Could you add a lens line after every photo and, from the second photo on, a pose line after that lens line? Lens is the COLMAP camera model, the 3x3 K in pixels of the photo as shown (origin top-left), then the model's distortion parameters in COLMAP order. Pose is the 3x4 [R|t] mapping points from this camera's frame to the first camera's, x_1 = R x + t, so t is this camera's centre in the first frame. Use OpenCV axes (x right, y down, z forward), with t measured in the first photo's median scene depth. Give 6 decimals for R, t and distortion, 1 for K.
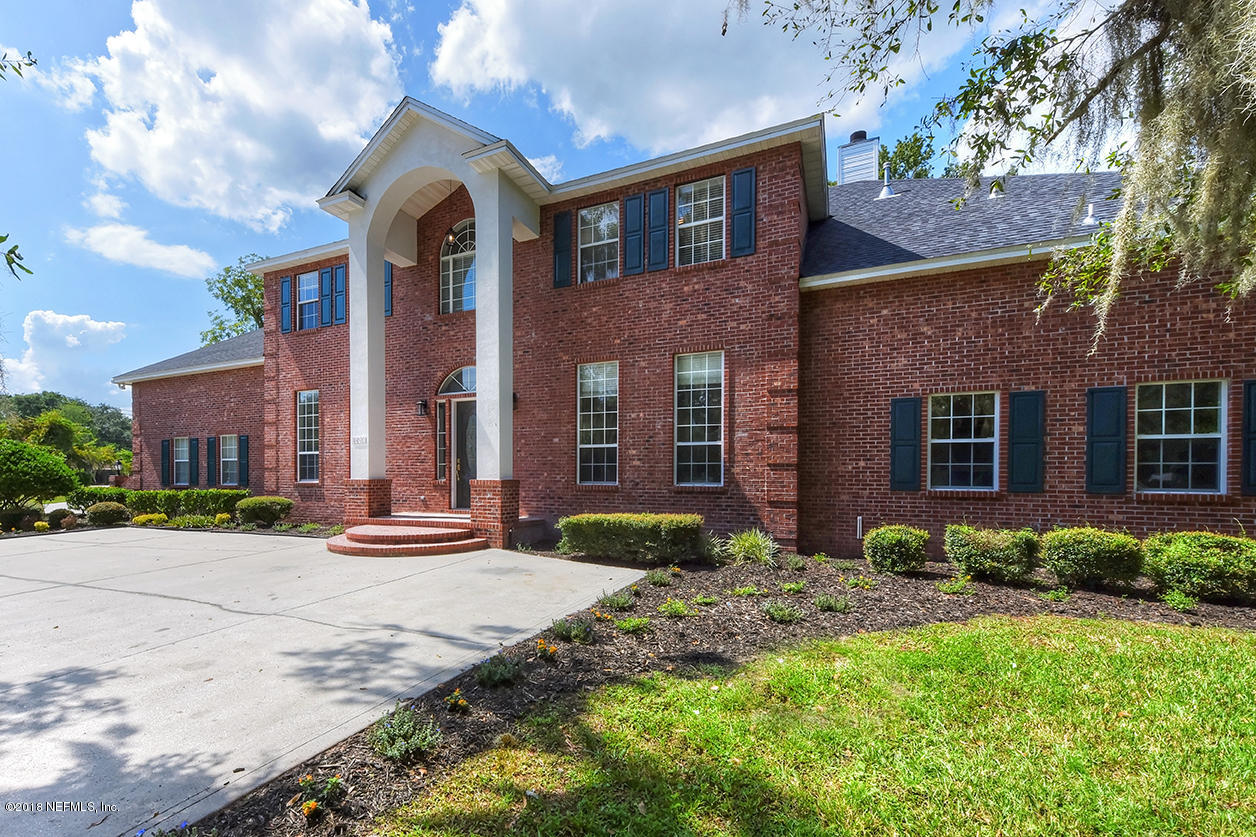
lens RADIAL K [[556.0, 0, 560.5], [0, 556.0, 478.9], [0, 0, 1]] dist [0.003024, 0.000054]
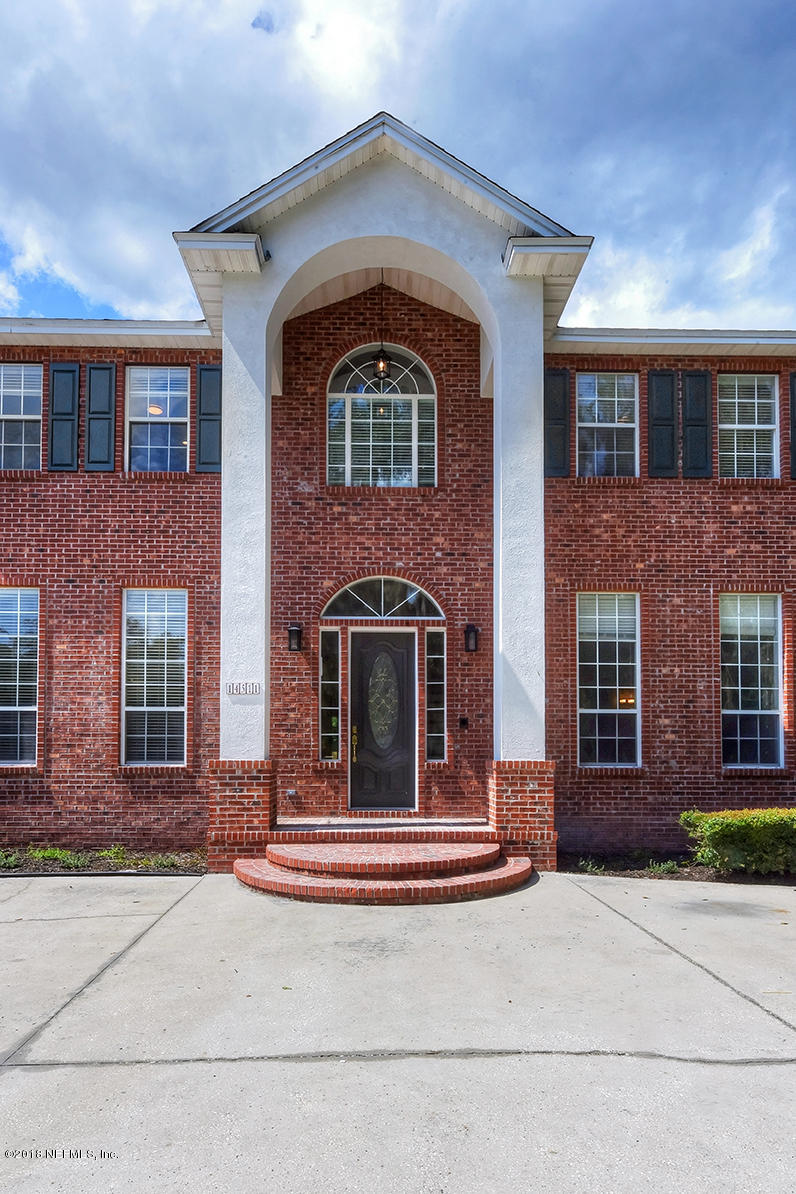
lens RADIAL K [[731.3, 0, 392.4], [0, 731.3, 727.5], [0, 0, 1]] dist [0.000506, 0.000337]
pose [[0.884884, 0.017246, 0.465492, -0.606950], [0.000696, 0.999264, -0.038346, -0.004668], [-0.465811, 0.034255, 0.884221, 0.324470]]
